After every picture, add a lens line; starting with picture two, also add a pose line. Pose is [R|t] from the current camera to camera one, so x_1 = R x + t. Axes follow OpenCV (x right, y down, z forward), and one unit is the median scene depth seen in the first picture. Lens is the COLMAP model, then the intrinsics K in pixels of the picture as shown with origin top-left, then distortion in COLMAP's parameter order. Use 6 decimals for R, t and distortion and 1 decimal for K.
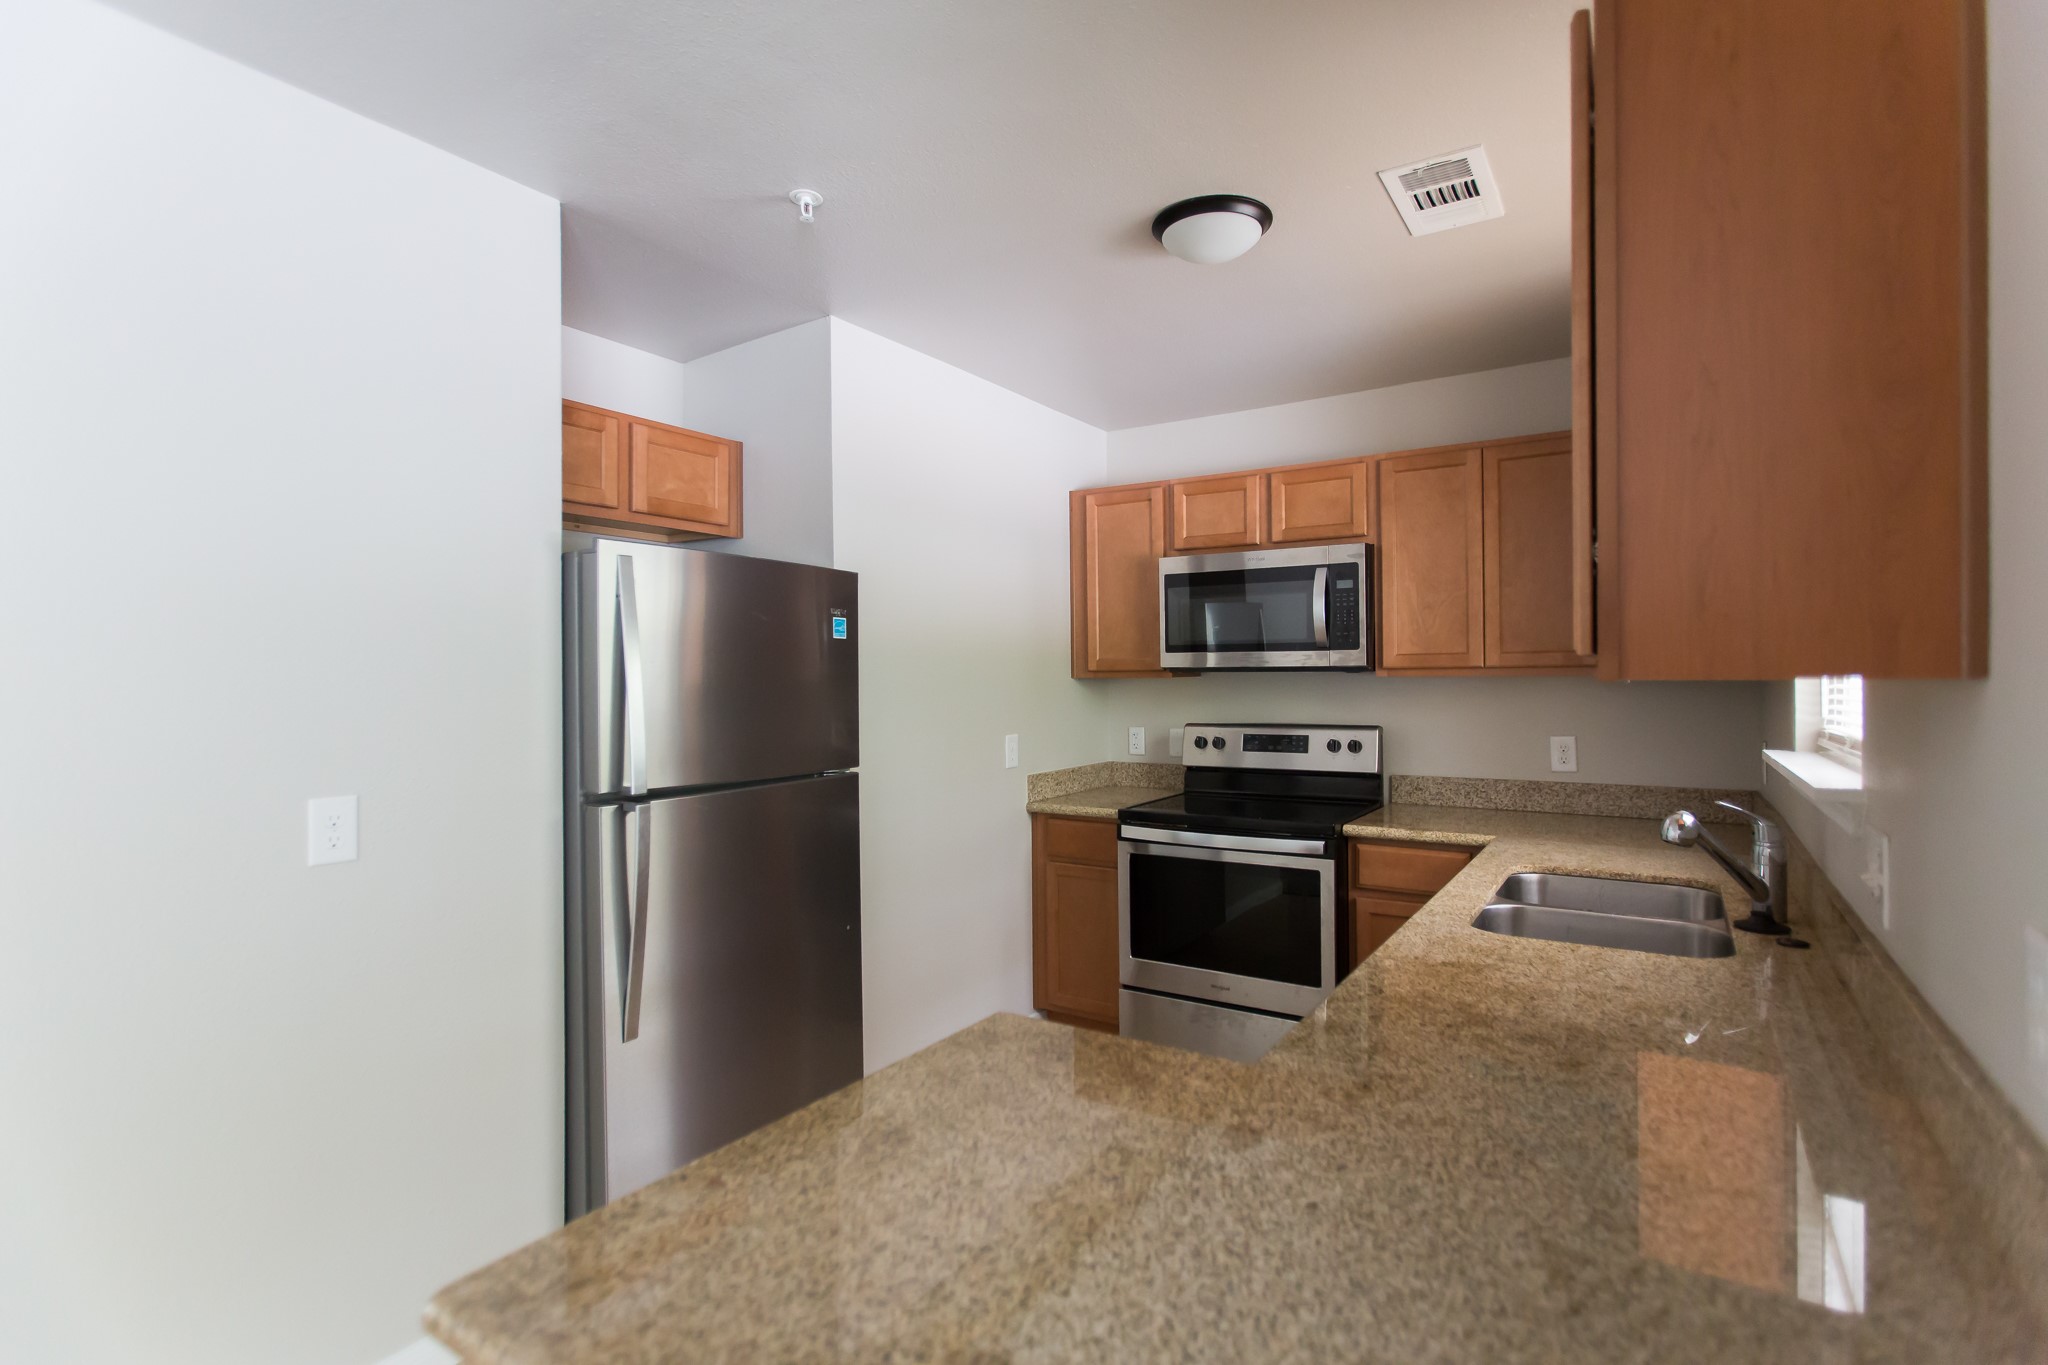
lens RADIAL K [[985.4, 0, 1021.8], [0, 985.4, 677.6], [0, 0, 1]] dist [-0.001876, 0.000459]
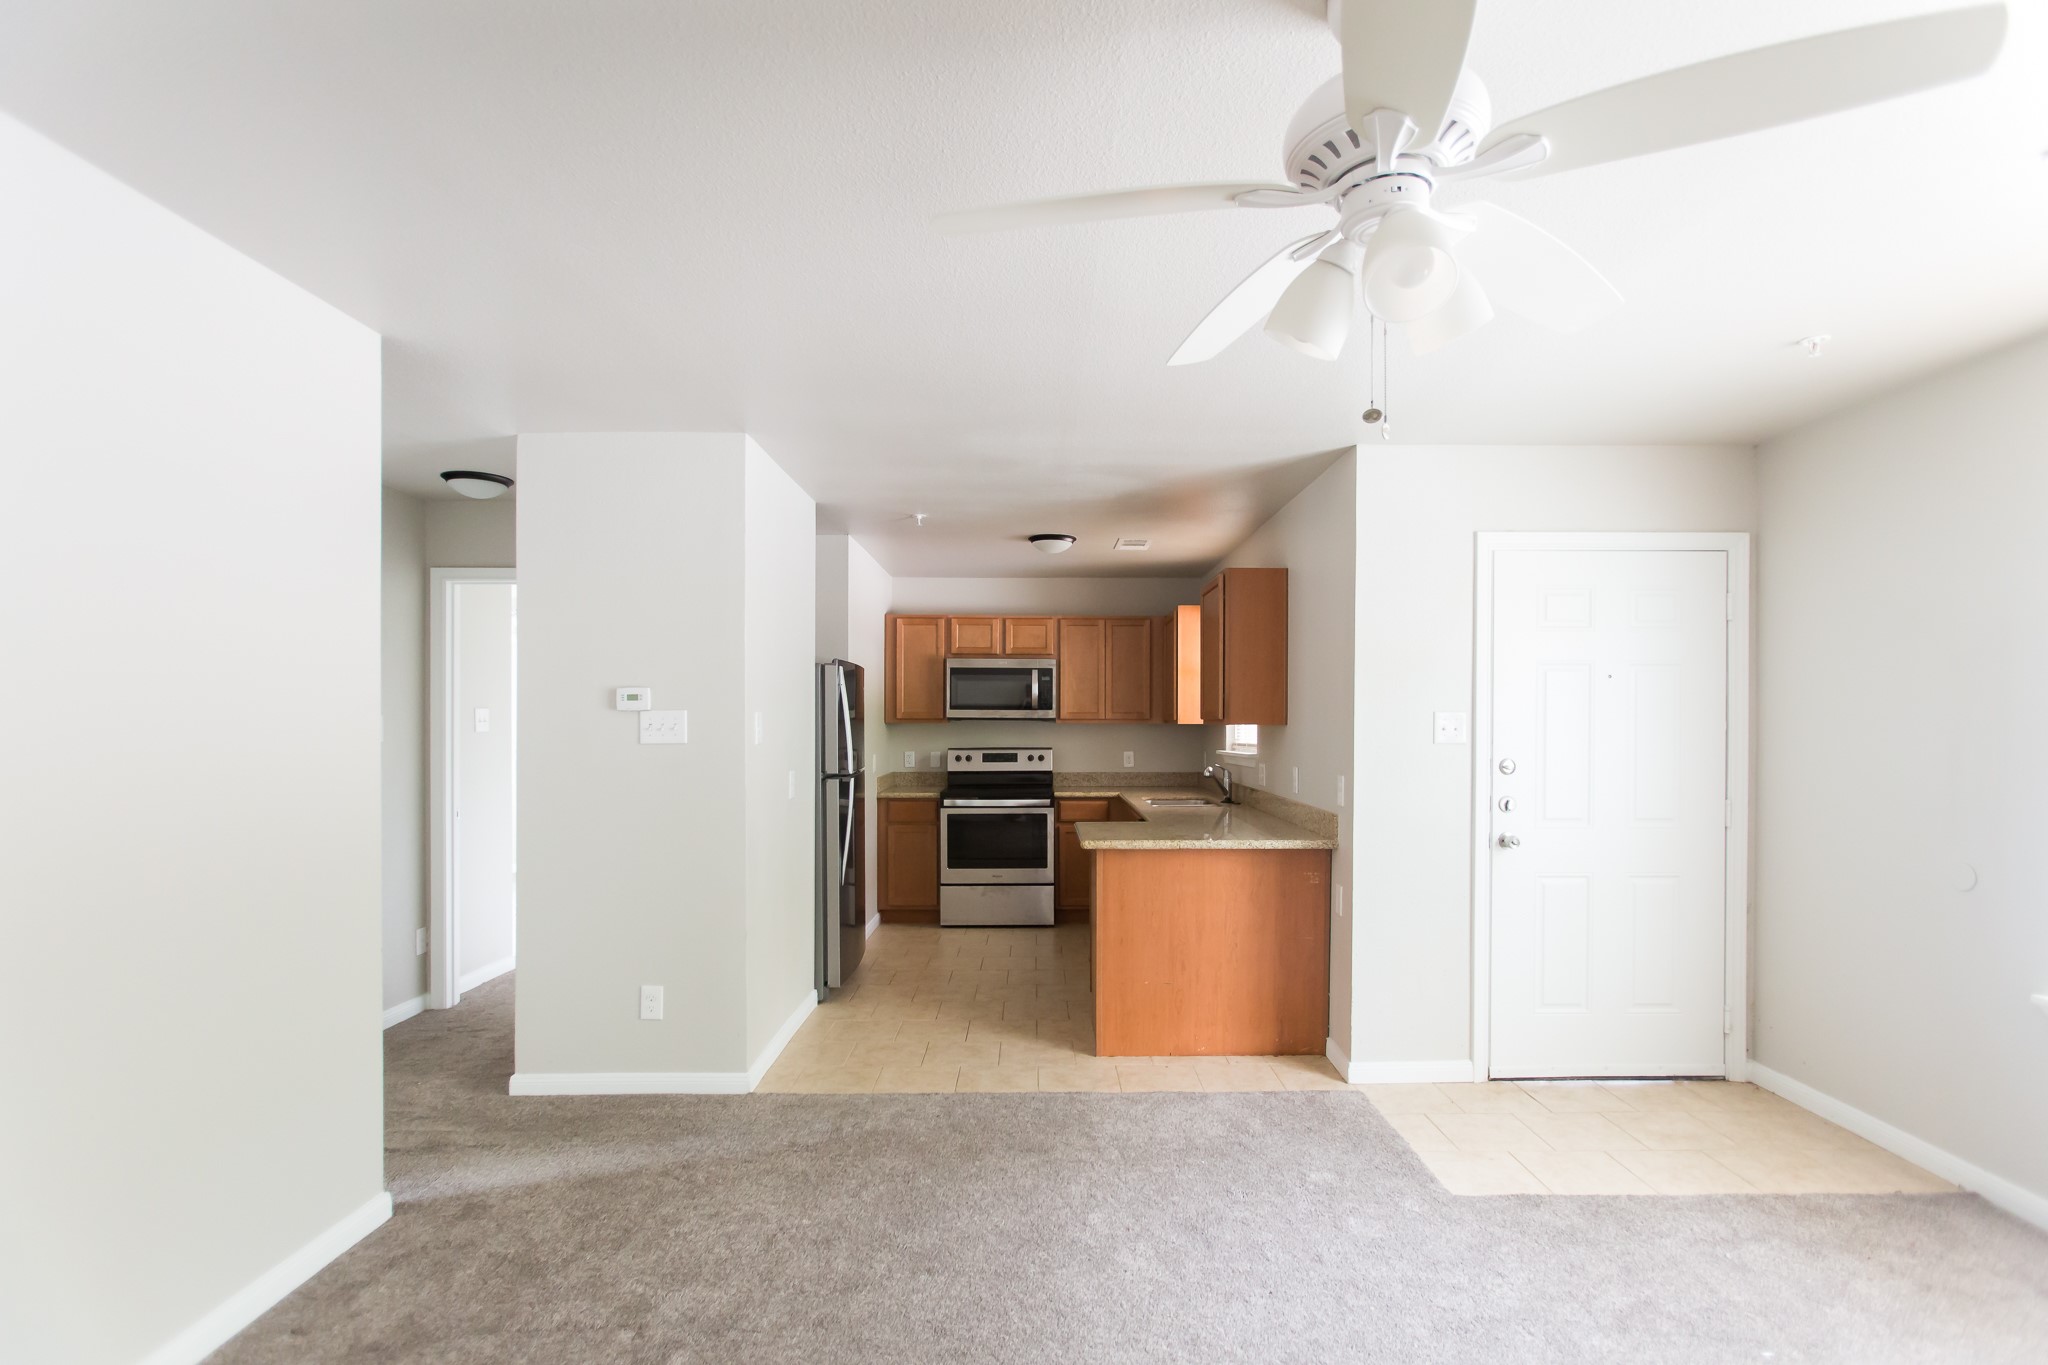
lens RADIAL K [[985.4, 0, 1046.3], [0, 985.4, 730.8], [0, 0, 1]] dist [-0.001876, 0.000459]
pose [[0.836385, 0.003852, 0.548129, -0.750509], [-0.008630, 0.999944, 0.006142, 0.002367], [-0.548075, -0.009867, 0.836371, -0.679224]]
